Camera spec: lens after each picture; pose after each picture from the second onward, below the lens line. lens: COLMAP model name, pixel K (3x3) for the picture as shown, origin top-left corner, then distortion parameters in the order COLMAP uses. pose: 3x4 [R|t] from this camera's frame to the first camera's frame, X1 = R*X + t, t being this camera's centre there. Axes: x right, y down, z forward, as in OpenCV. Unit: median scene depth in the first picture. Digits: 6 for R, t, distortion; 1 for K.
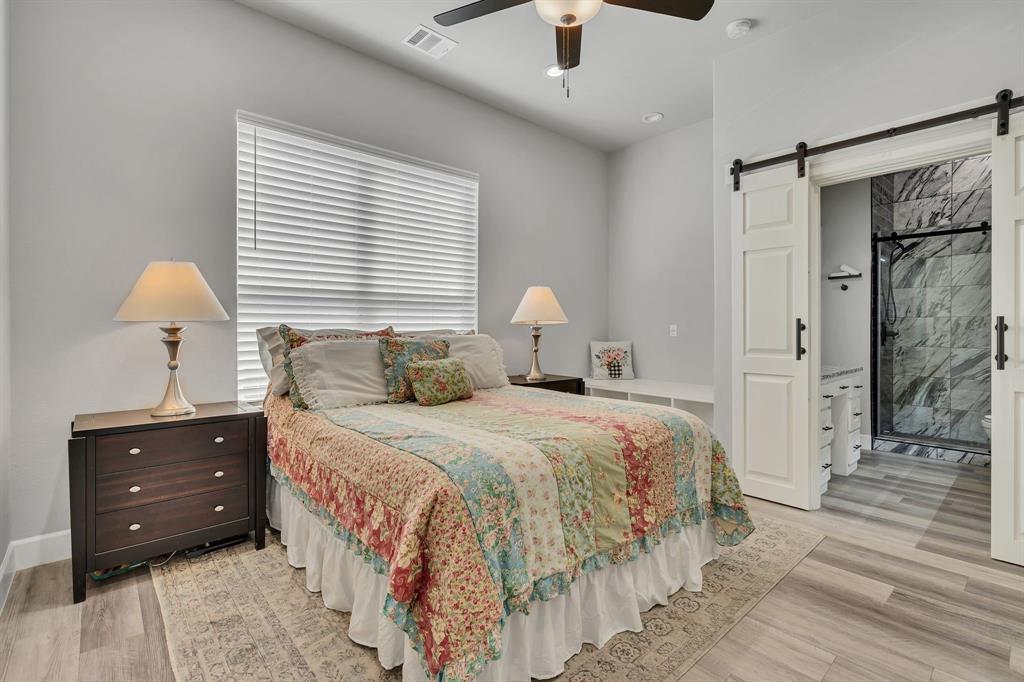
lens RADIAL K [[469.4, 0, 496.4], [0, 469.4, 334.1], [0, 0, 1]] dist [-0.011010, 0.000225]
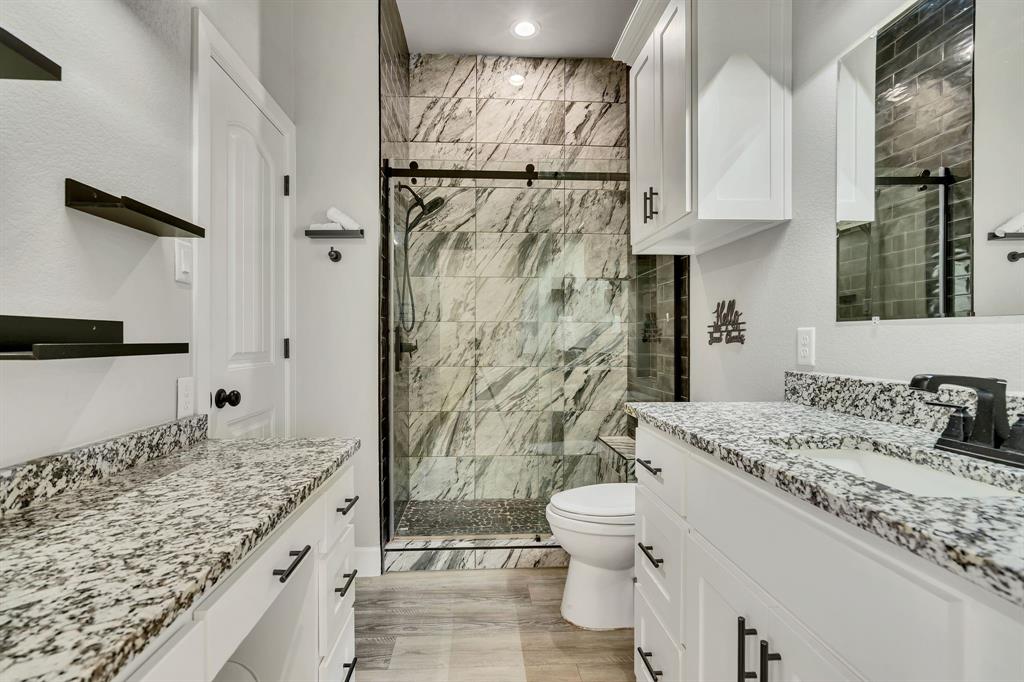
lens RADIAL K [[469.4, 0, 496.4], [0, 469.4, 334.1], [0, 0, 1]] dist [-0.011010, 0.000225]
pose [[0.611732, 0.008399, 0.791020, 0.450344], [0.006860, 0.999850, -0.015921, -0.007695], [-0.791035, 0.015166, 0.611583, 0.552468]]
